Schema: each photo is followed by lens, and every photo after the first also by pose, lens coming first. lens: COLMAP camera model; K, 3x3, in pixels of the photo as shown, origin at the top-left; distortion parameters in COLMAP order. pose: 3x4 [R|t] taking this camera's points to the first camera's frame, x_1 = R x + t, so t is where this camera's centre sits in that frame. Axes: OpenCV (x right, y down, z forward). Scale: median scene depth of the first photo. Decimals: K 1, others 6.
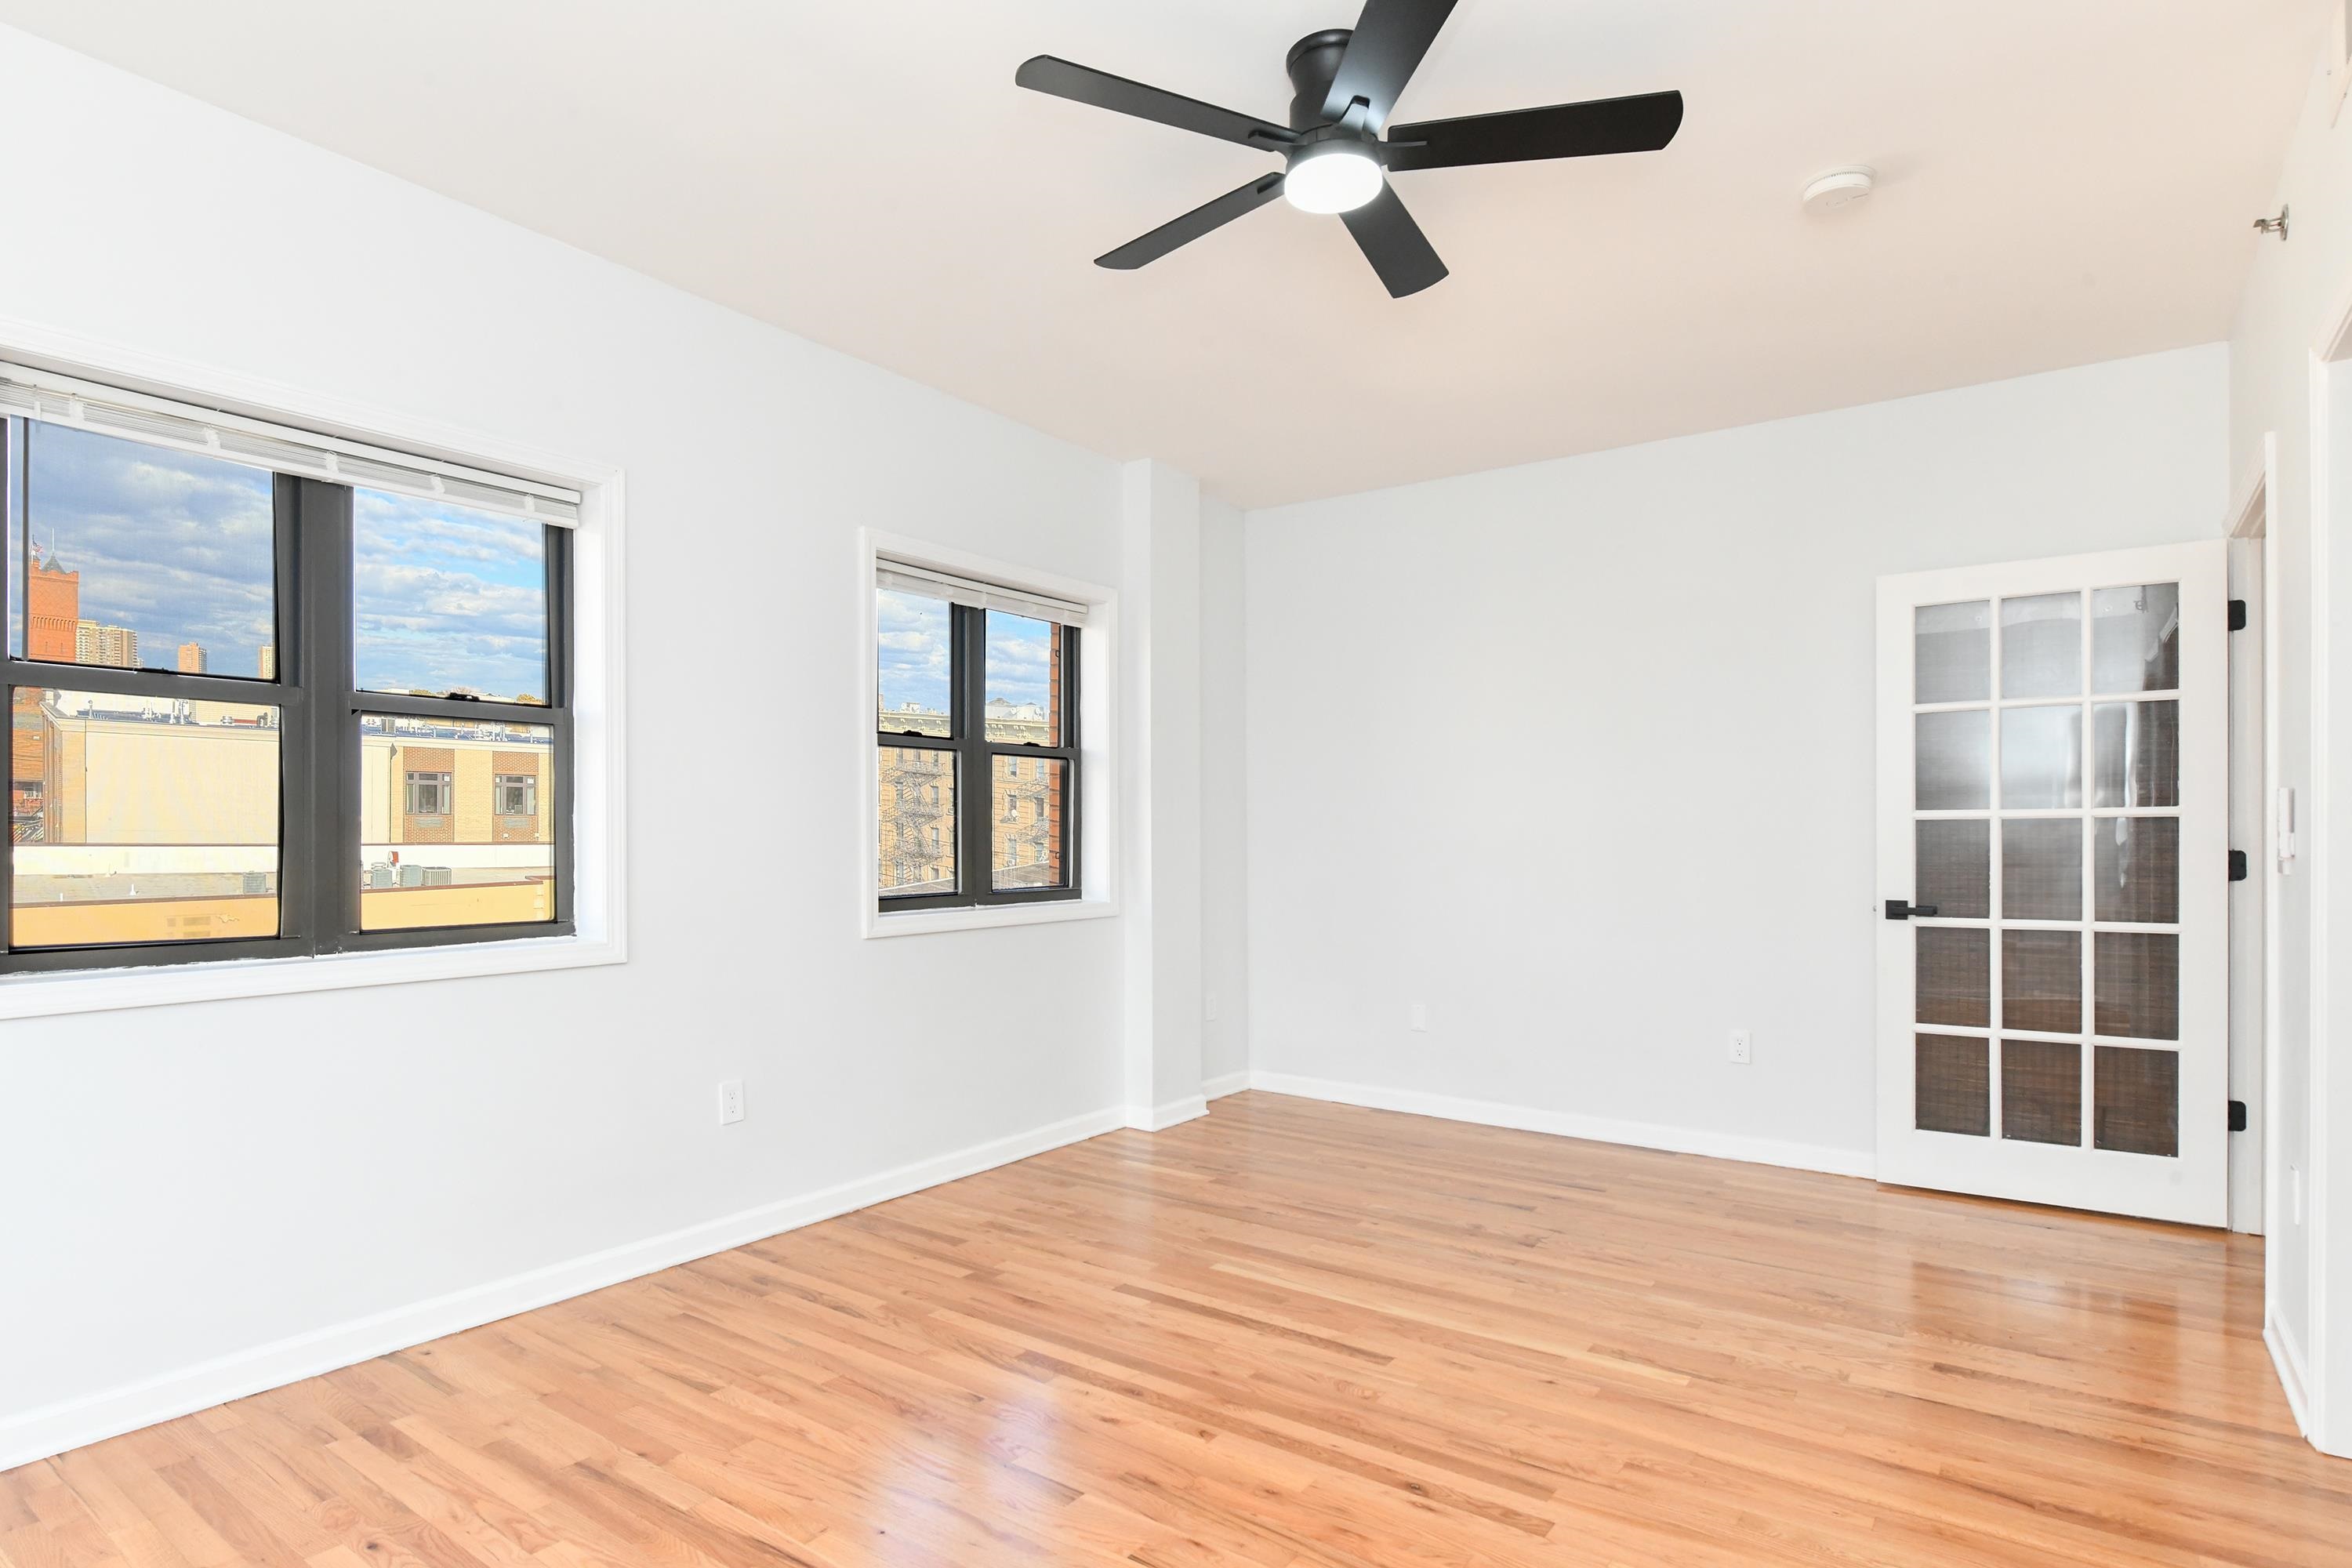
lens RADIAL K [[1243.7, 0, 1180.2], [0, 1243.7, 842.5], [0, 0, 1]] dist [-0.002620, -0.001710]
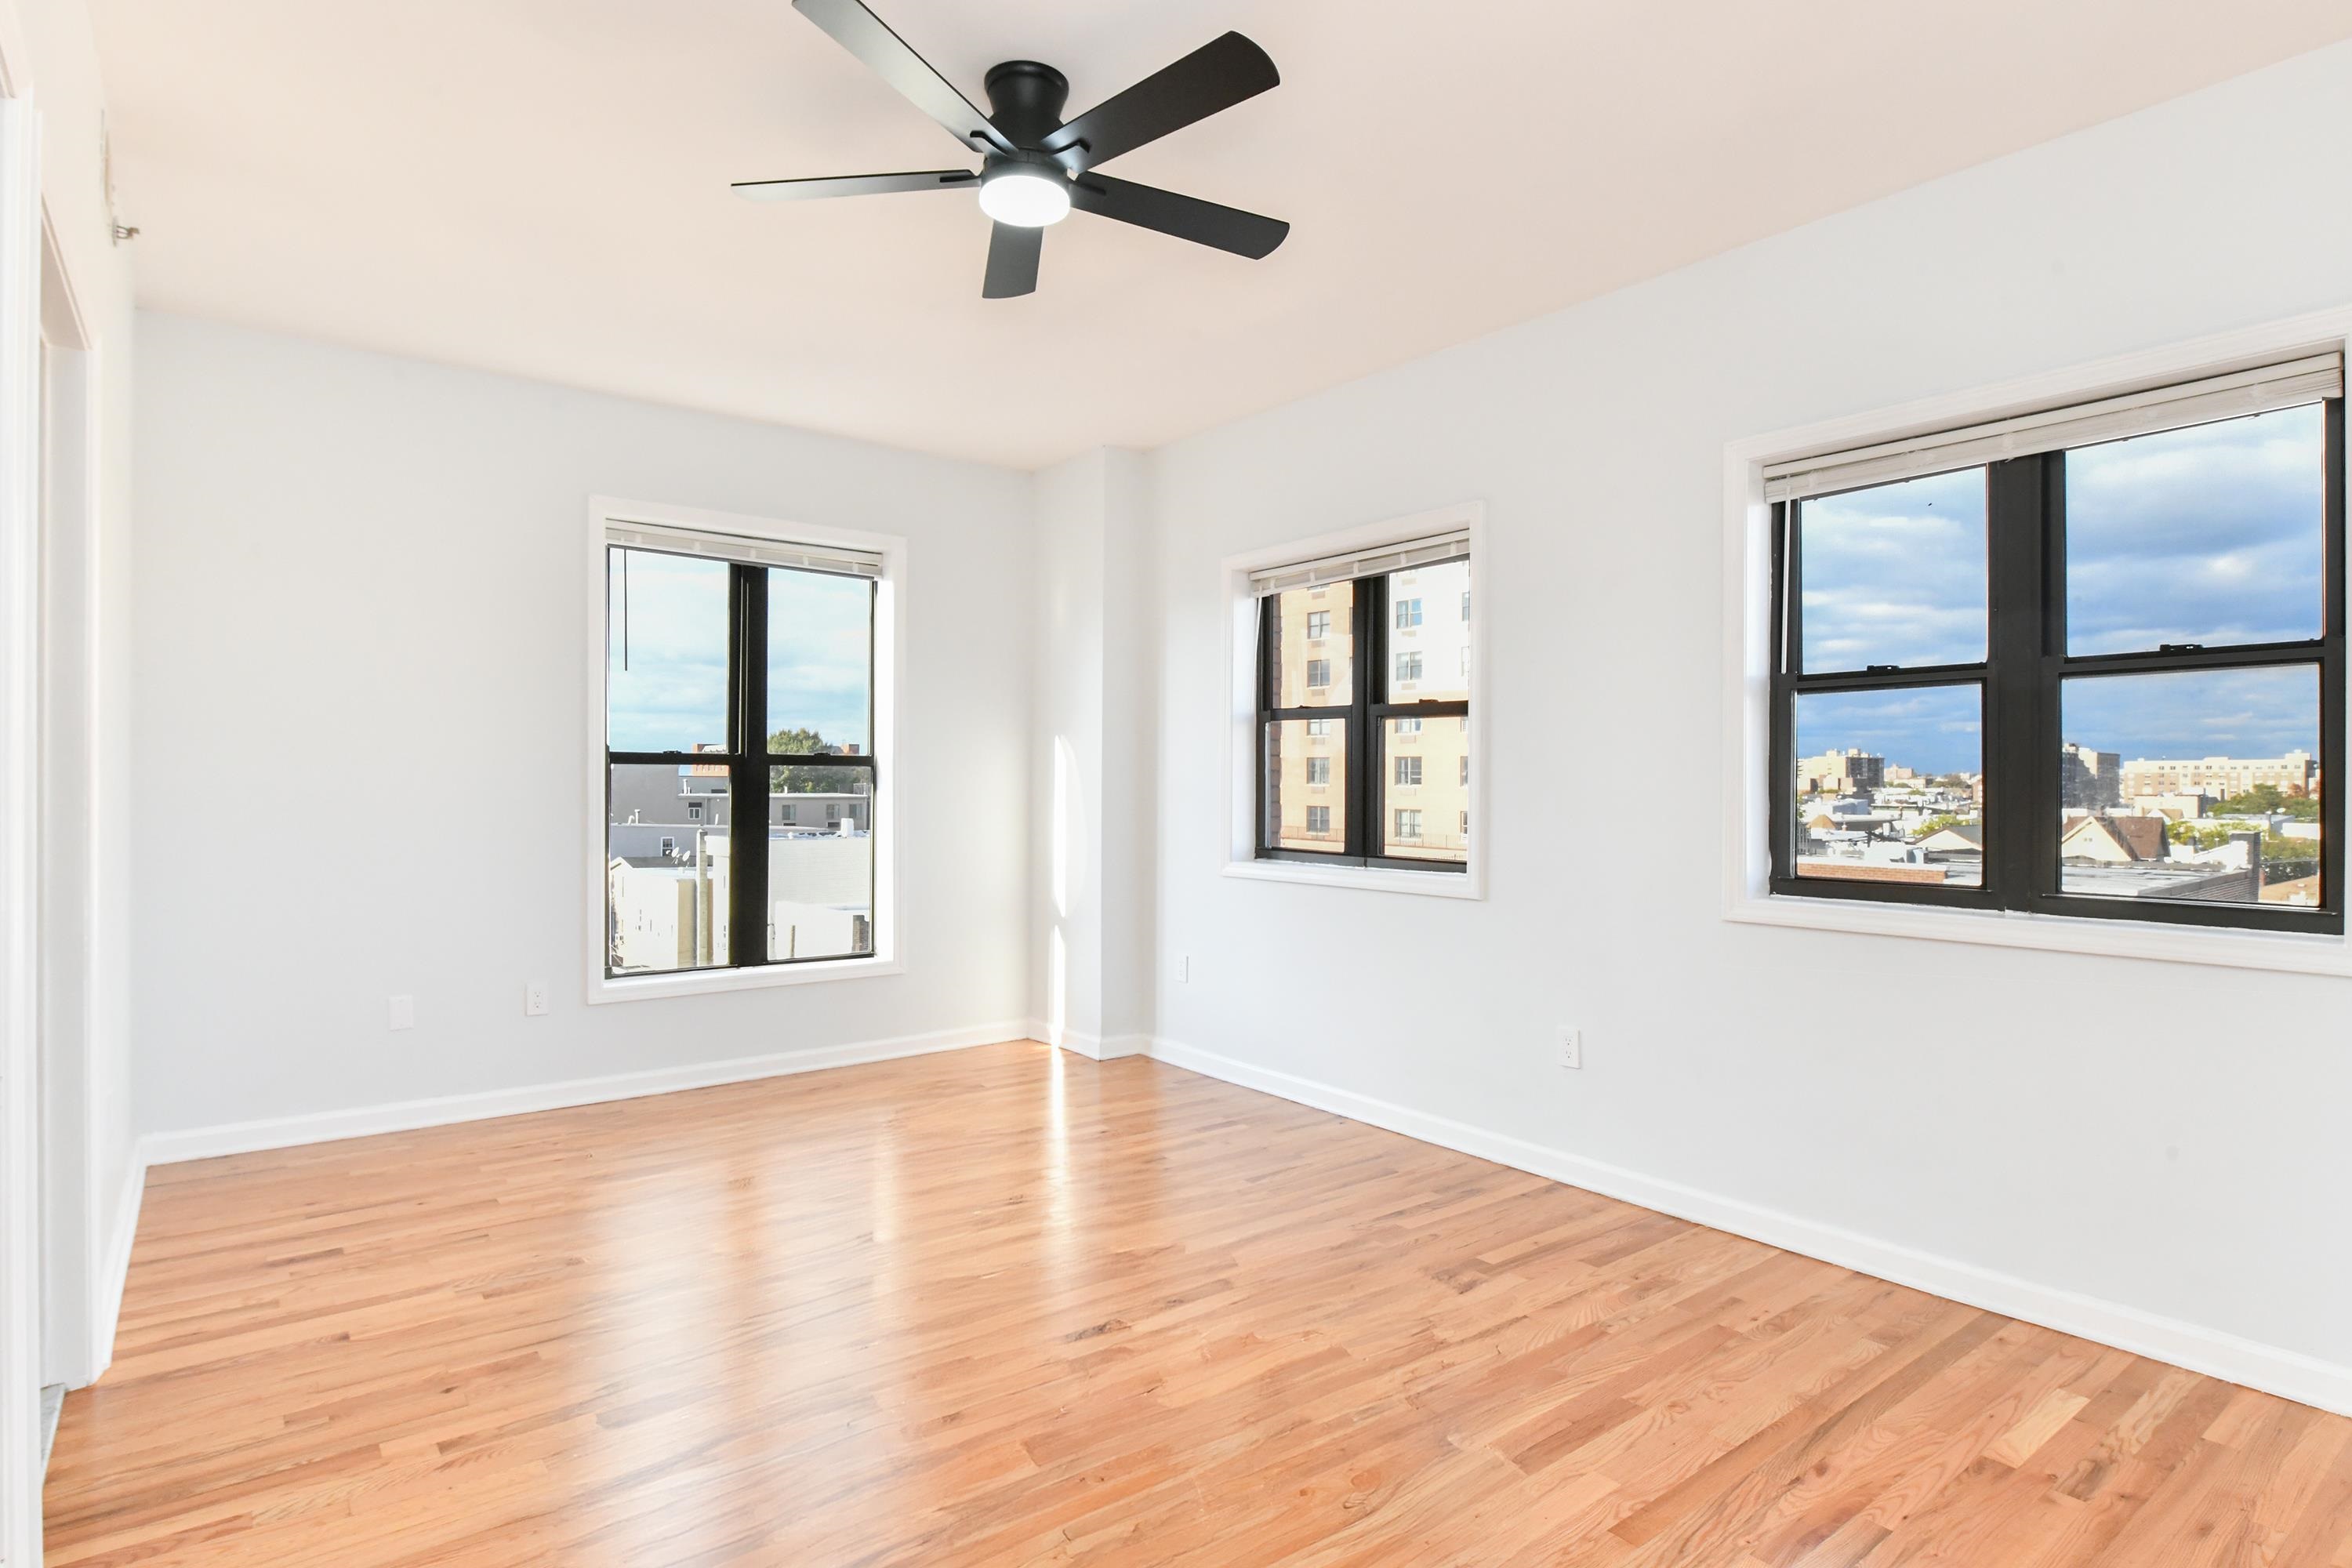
lens RADIAL K [[1219.2, 0, 1132.4], [0, 1219.2, 776.9], [0, 0, 1]] dist [-0.005112, -0.001099]
pose [[-0.289232, -0.001485, -0.957258, 0.720494], [-0.014682, 0.999888, 0.002885, -0.019871], [0.957146, 0.014889, -0.289222, 0.904154]]
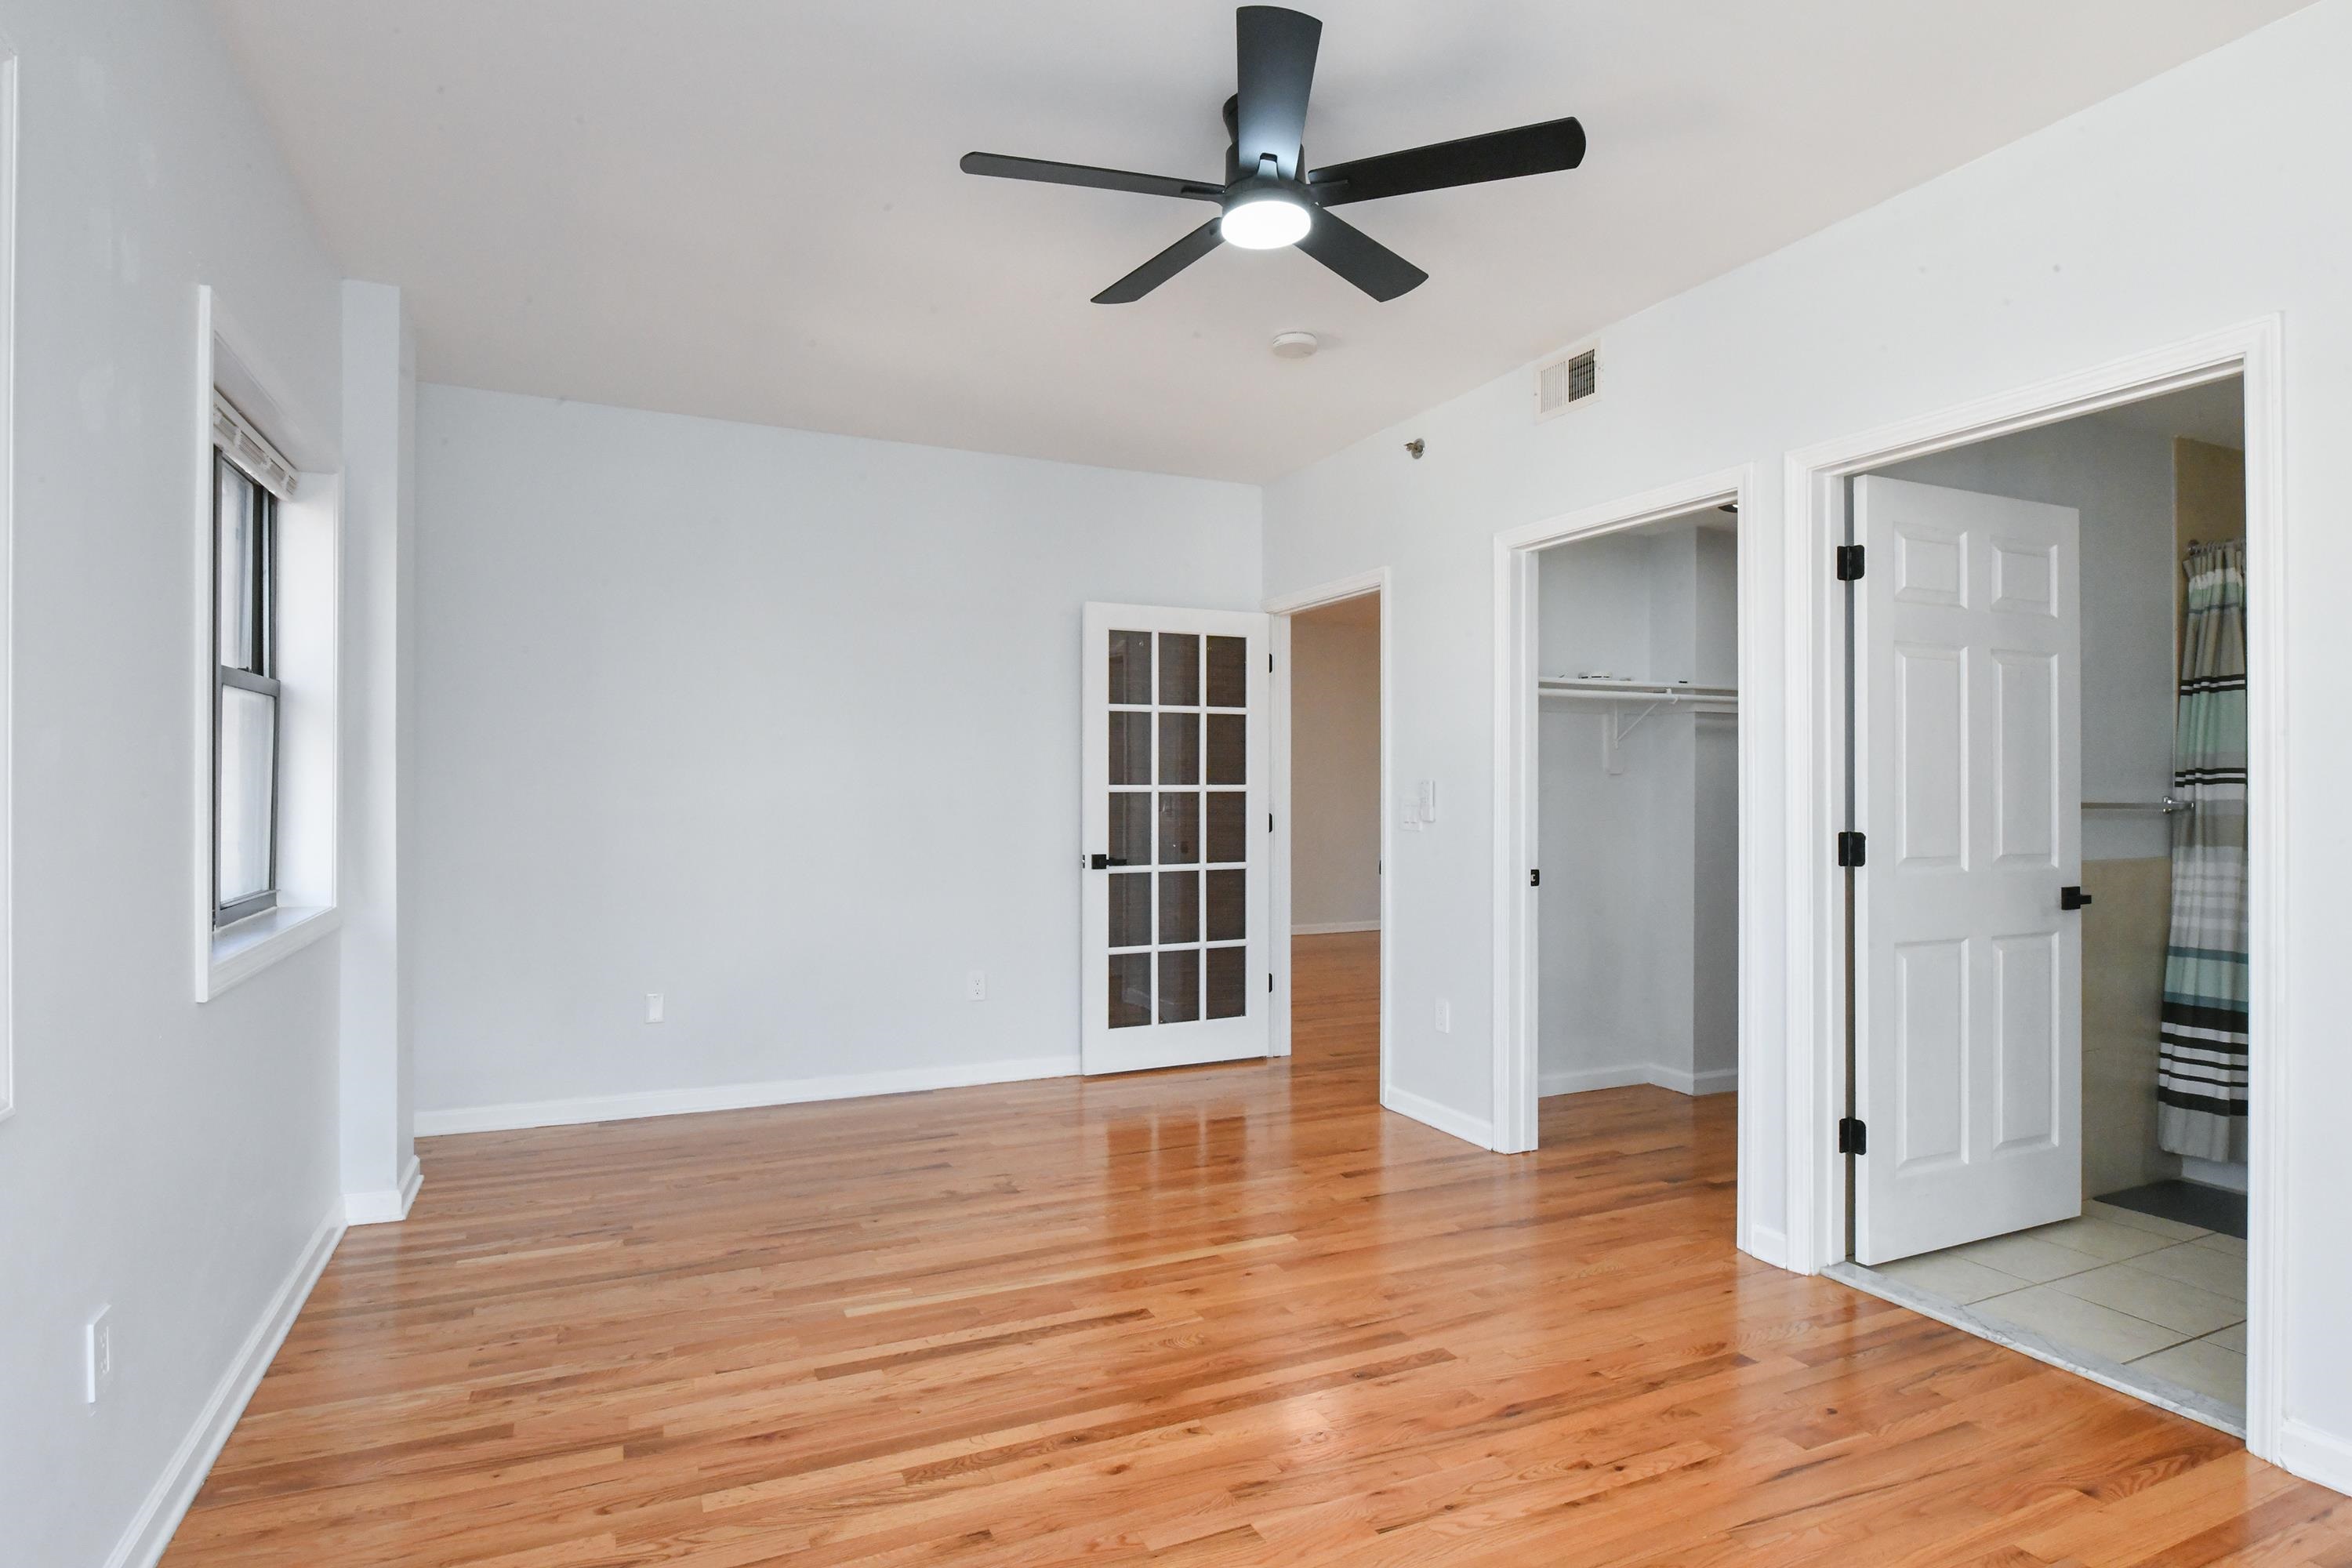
lens RADIAL K [[1219.2, 0, 1132.4], [0, 1219.2, 776.9], [0, 0, 1]] dist [-0.005112, -0.001099]
pose [[0.502829, 0.009846, 0.864330, -0.558089], [0.002188, 0.999917, -0.012664, -0.019871], [-0.864383, 0.008259, 0.502766, 0.366207]]
